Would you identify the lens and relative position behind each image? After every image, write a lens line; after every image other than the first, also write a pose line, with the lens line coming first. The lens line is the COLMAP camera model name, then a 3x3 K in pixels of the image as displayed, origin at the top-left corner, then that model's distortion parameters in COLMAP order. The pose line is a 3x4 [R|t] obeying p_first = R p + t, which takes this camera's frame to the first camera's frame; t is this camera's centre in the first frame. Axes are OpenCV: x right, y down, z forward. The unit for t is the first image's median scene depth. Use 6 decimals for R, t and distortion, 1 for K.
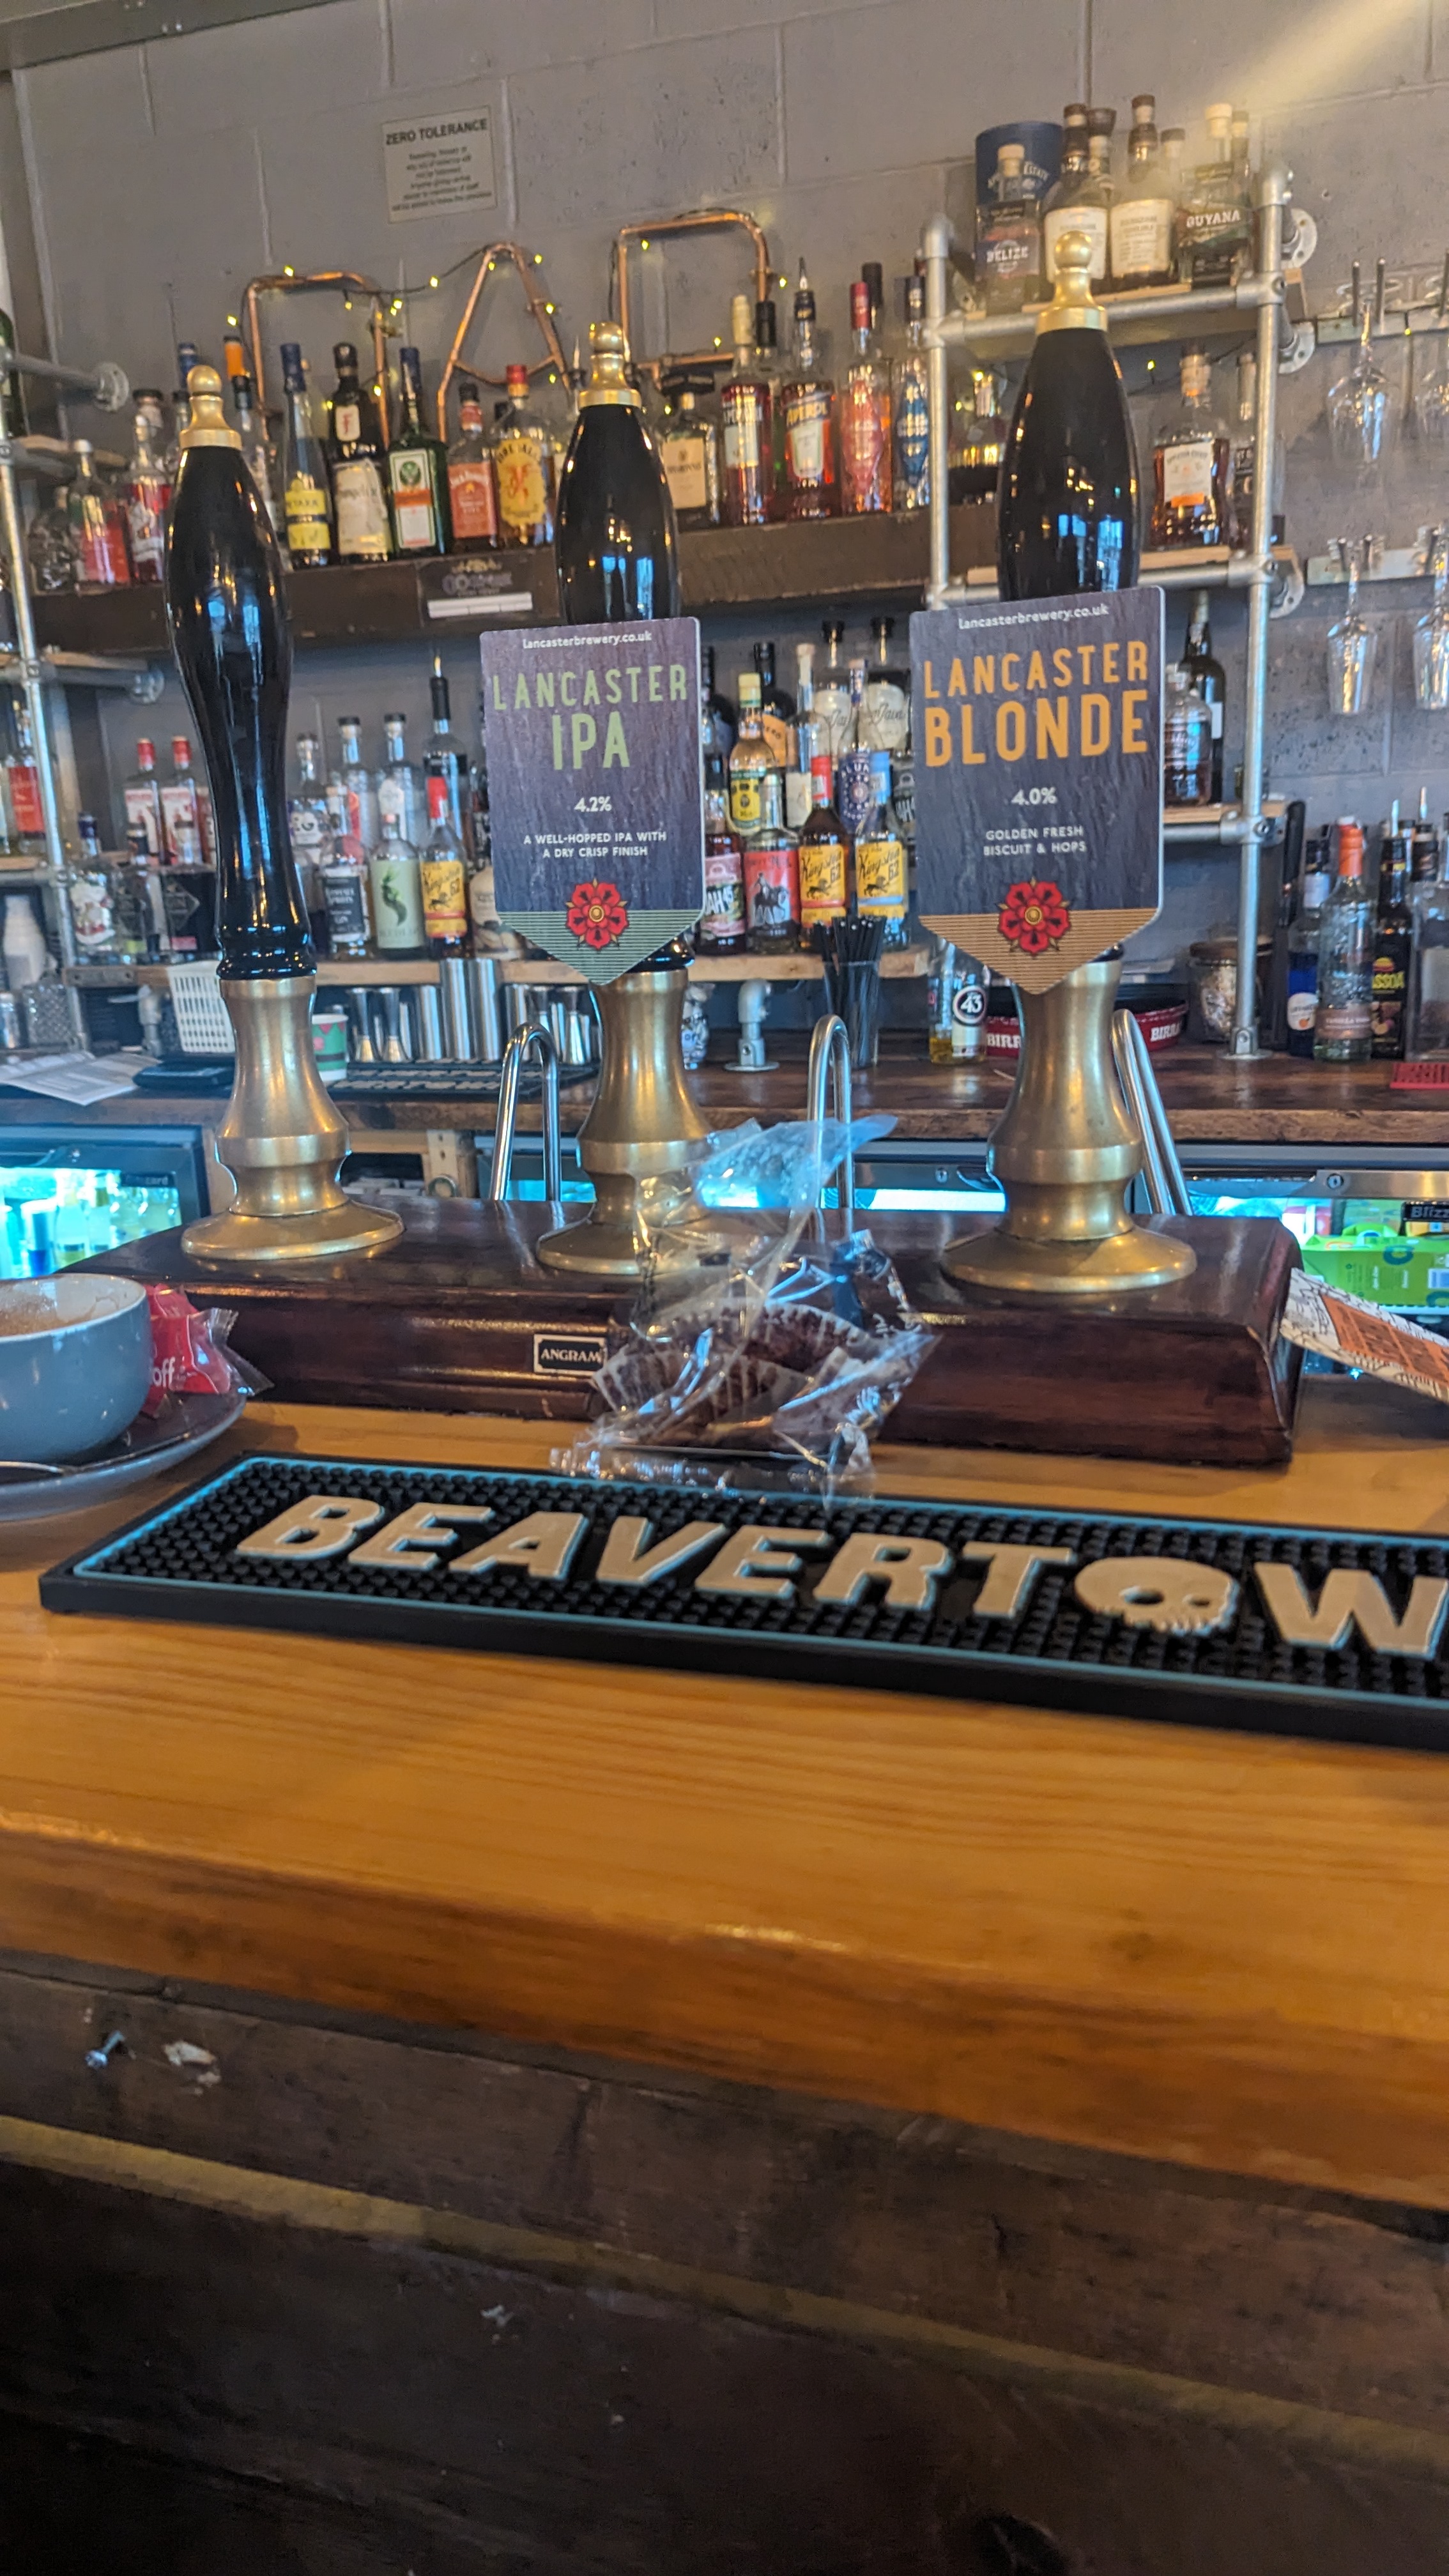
lens RADIAL K [[1864.0, 0, 703.7], [0, 1864.0, 1290.3], [0, 0, 1]] dist [-0.000246, 0.002561]
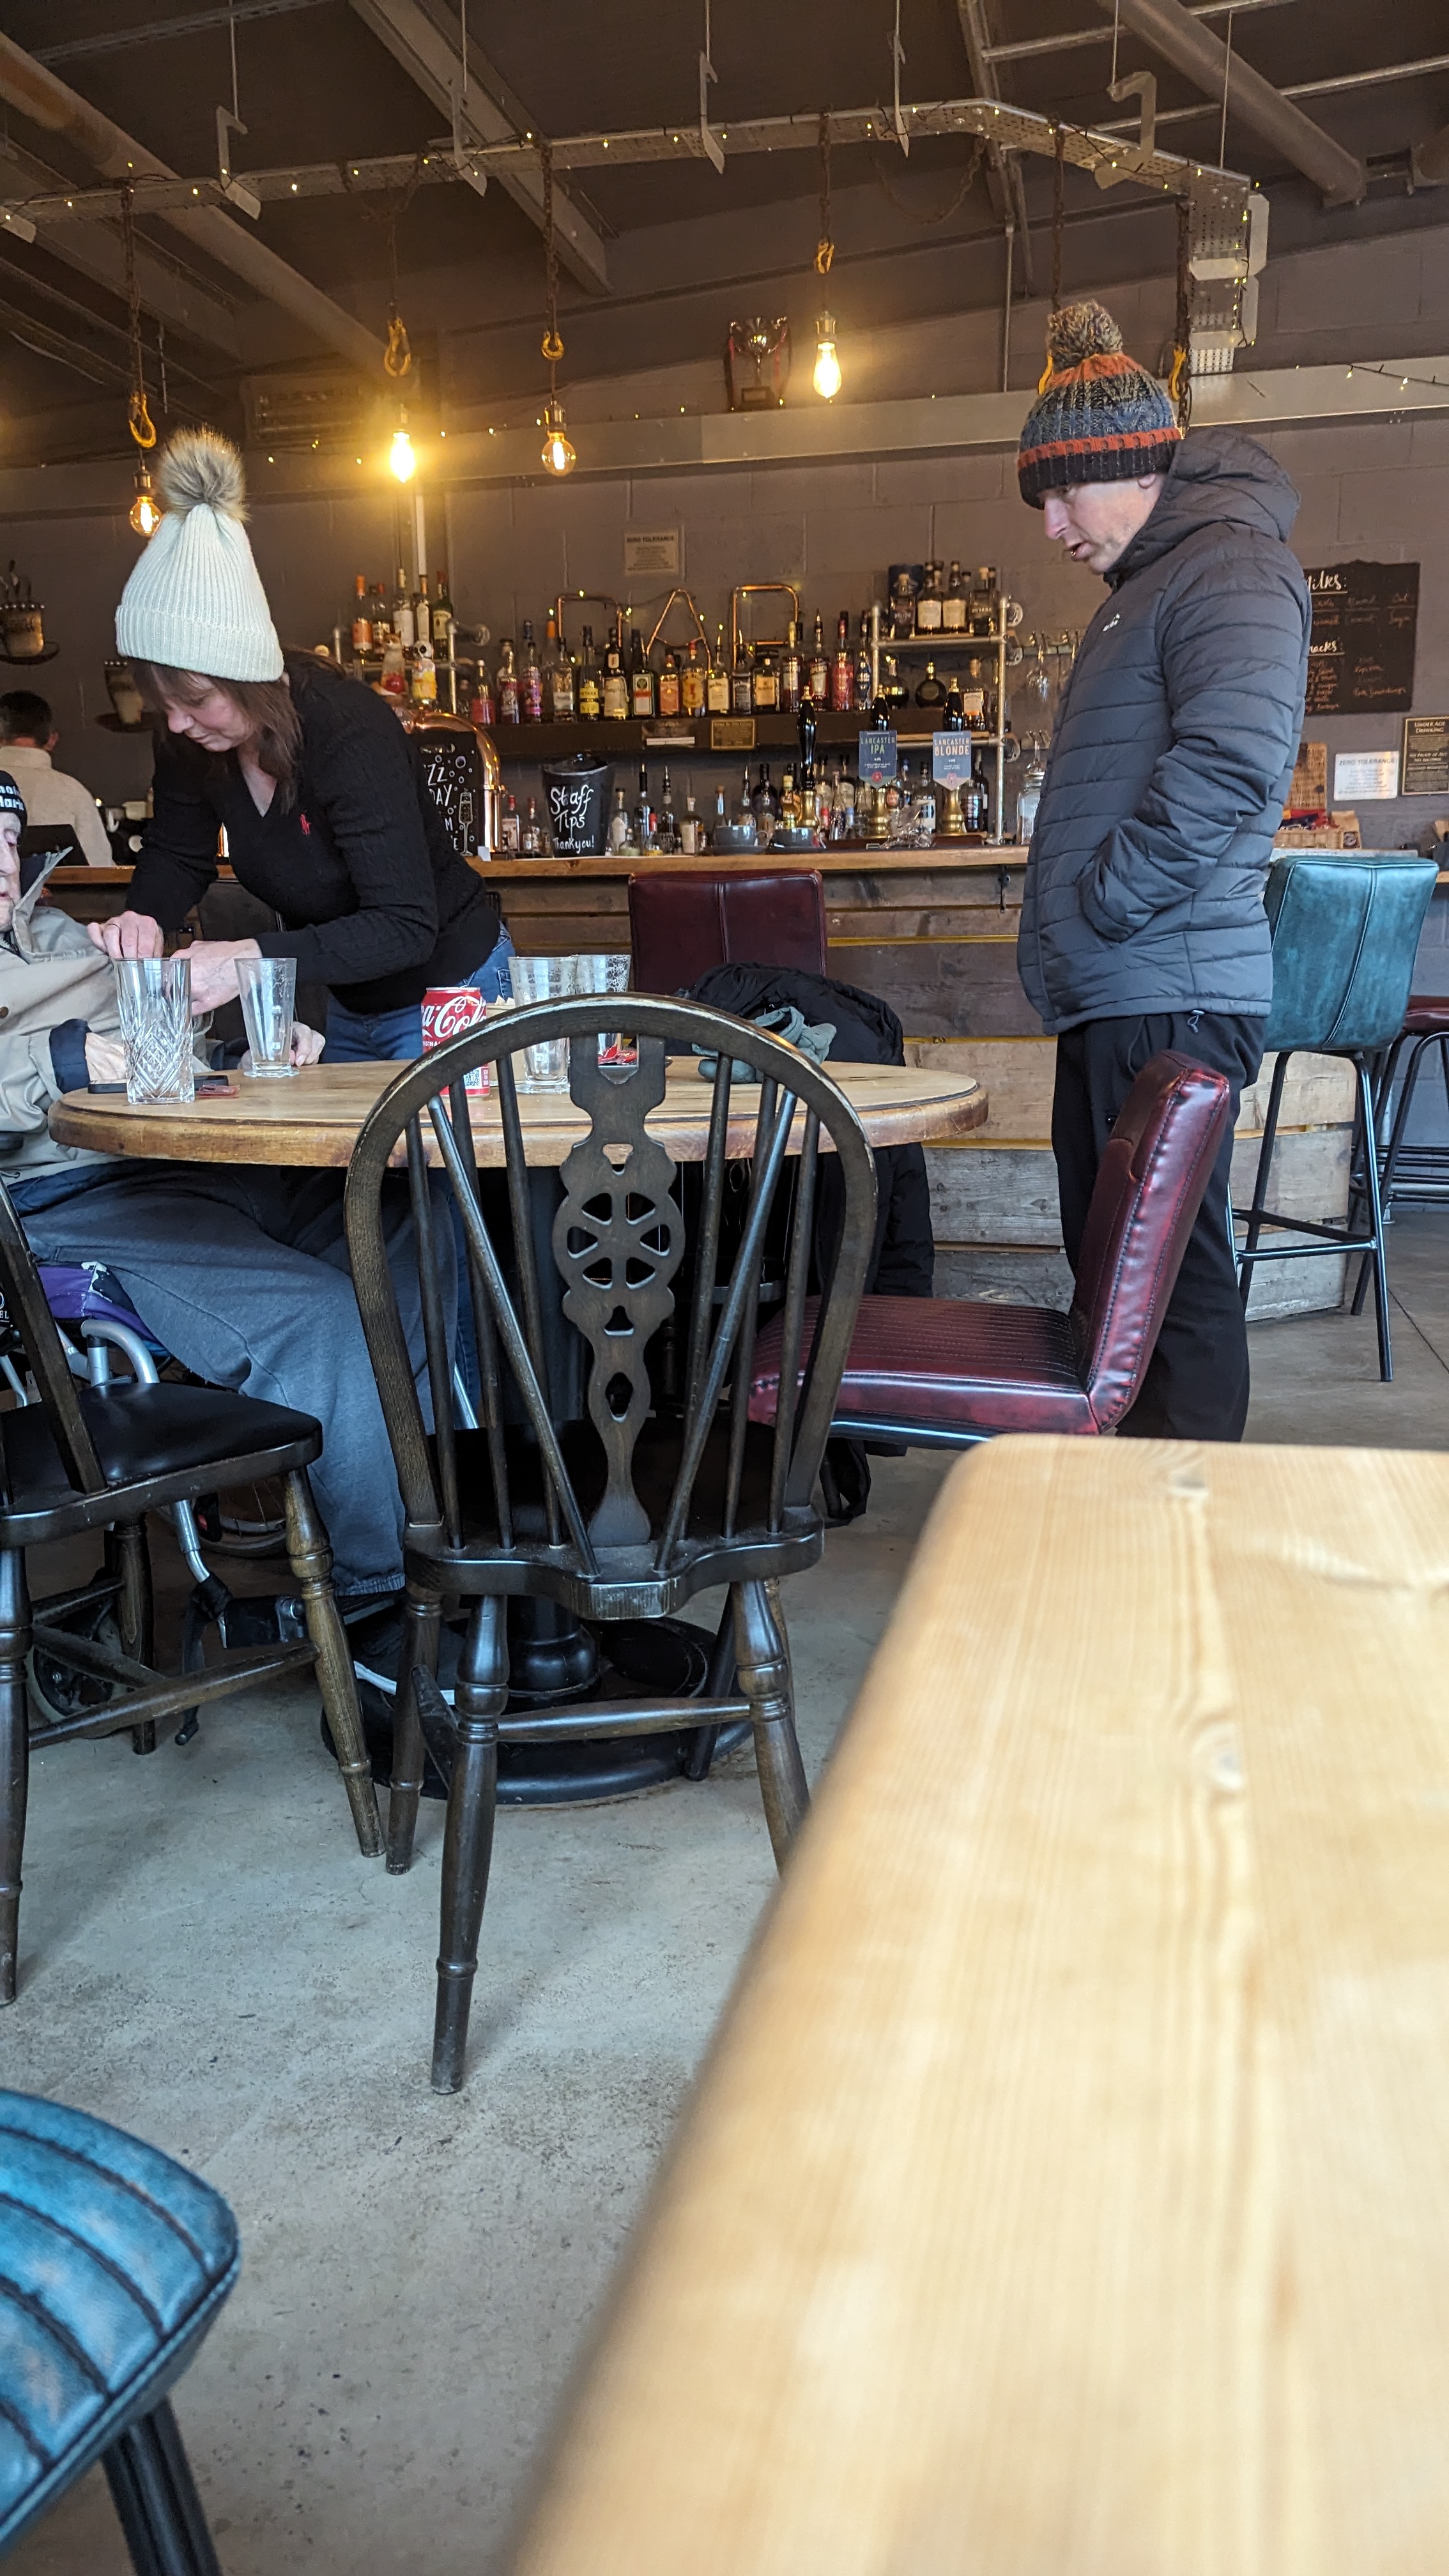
lens RADIAL K [[1864.0, 0, 740.7], [0, 1864.0, 1291.2], [0, 0, 1]] dist [-0.000246, 0.002561]
pose [[0.992214, 0.013197, 0.123841, -0.340739], [-0.002818, 0.996494, -0.083614, 0.544961], [-0.124510, 0.082614, 0.988773, -1.336210]]
